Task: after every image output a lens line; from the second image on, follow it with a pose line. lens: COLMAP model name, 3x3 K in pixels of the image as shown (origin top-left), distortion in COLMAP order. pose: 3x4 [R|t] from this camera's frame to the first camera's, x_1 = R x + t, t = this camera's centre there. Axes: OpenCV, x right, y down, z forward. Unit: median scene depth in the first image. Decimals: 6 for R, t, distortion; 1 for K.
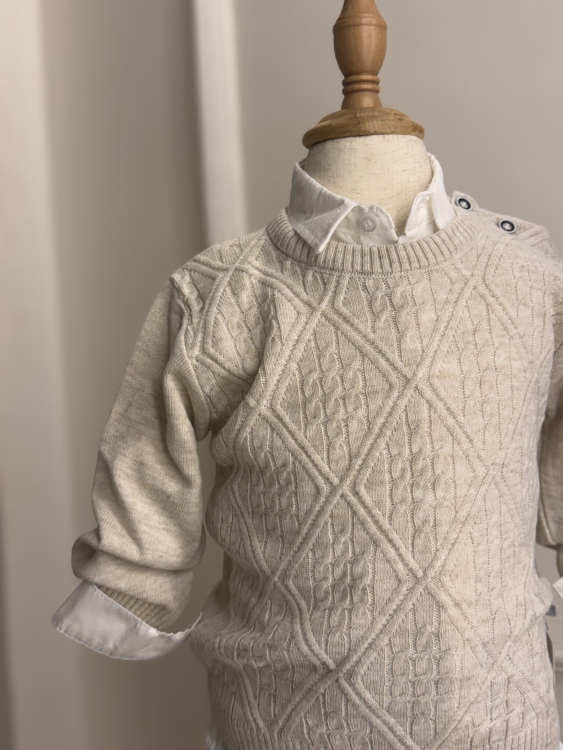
lens RADIAL K [[816.1, 0, 275.7], [0, 816.1, 375.4], [0, 0, 1]] dist [0.091021, 0.000000]
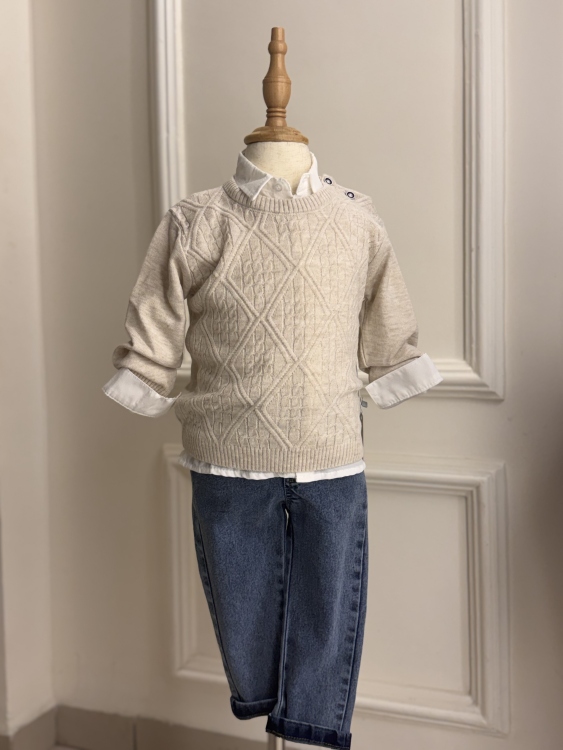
lens RADIAL K [[816.1, 0, 283.2], [0, 816.1, 384.7], [0, 0, 1]] dist [0.091021, 0.000000]
pose [[0.989501, 0.034833, 0.140263, -0.133924], [-0.040628, 0.998426, 0.038666, 0.209878], [-0.138695, -0.043959, 0.989359, -0.964601]]
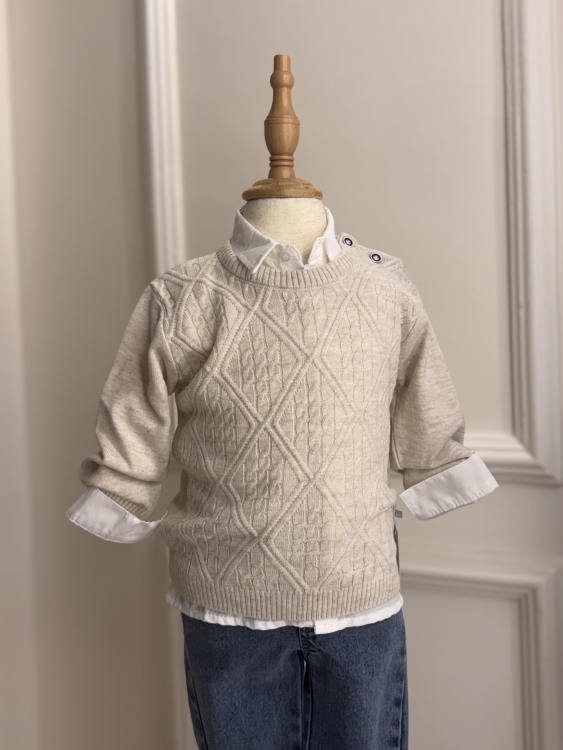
lens RADIAL K [[816.1, 0, 280.6], [0, 816.1, 376.6], [0, 0, 1]] dist [0.091021, 0.000000]
pose [[0.993165, 0.021593, 0.114706, -0.068112], [-0.023587, 0.999593, 0.016056, 0.019028], [-0.114312, -0.018651, 0.993270, -0.538685]]
